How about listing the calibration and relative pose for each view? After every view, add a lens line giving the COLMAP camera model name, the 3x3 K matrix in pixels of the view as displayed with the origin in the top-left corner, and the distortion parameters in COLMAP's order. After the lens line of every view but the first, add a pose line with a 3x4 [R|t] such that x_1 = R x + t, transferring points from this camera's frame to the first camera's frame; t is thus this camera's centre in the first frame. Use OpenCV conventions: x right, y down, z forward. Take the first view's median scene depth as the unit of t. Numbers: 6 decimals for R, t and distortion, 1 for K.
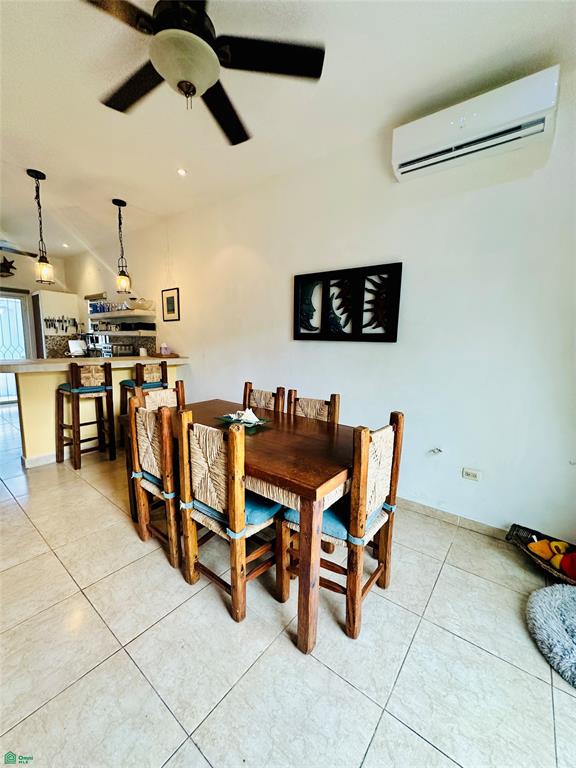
lens RADIAL K [[306.5, 0, 289.4], [0, 306.5, 385.6], [0, 0, 1]] dist [-0.009090, 0.001820]
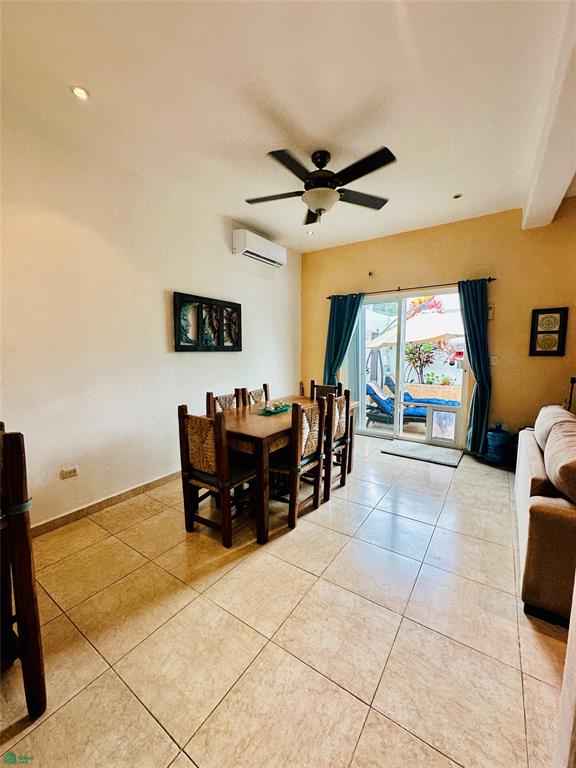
lens RADIAL K [[306.5, 0, 286.6], [0, 306.5, 383.3], [0, 0, 1]] dist [-0.009090, 0.001820]
pose [[-0.057021, -0.134481, 0.989274, -1.194648], [0.142462, 0.979650, 0.141384, -0.154125], [-0.988156, 0.148996, -0.036702, 0.758910]]
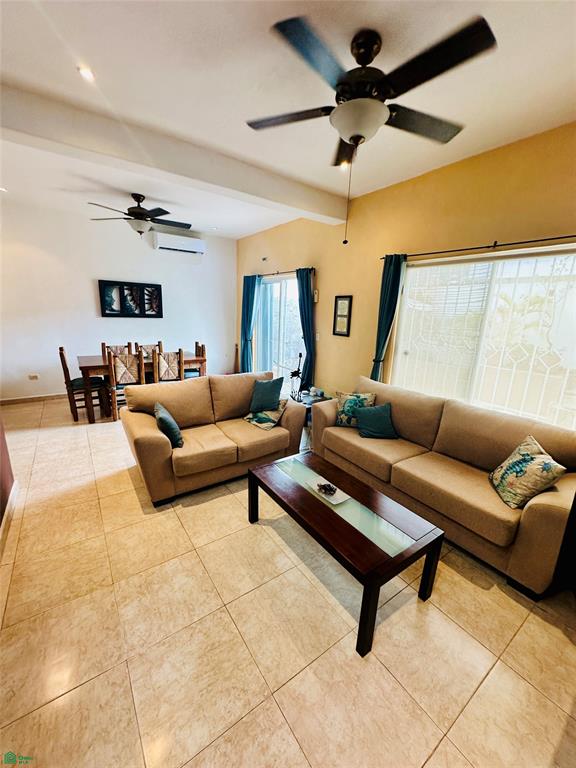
lens RADIAL K [[306.5, 0, 287.0], [0, 306.5, 383.3], [0, 0, 1]] dist [-0.009090, 0.001820]
pose [[0.295017, -0.238545, 0.925236, -1.537403], [0.100778, 0.970702, 0.218133, -0.062299], [-0.950162, 0.028890, 0.310414, -0.591798]]
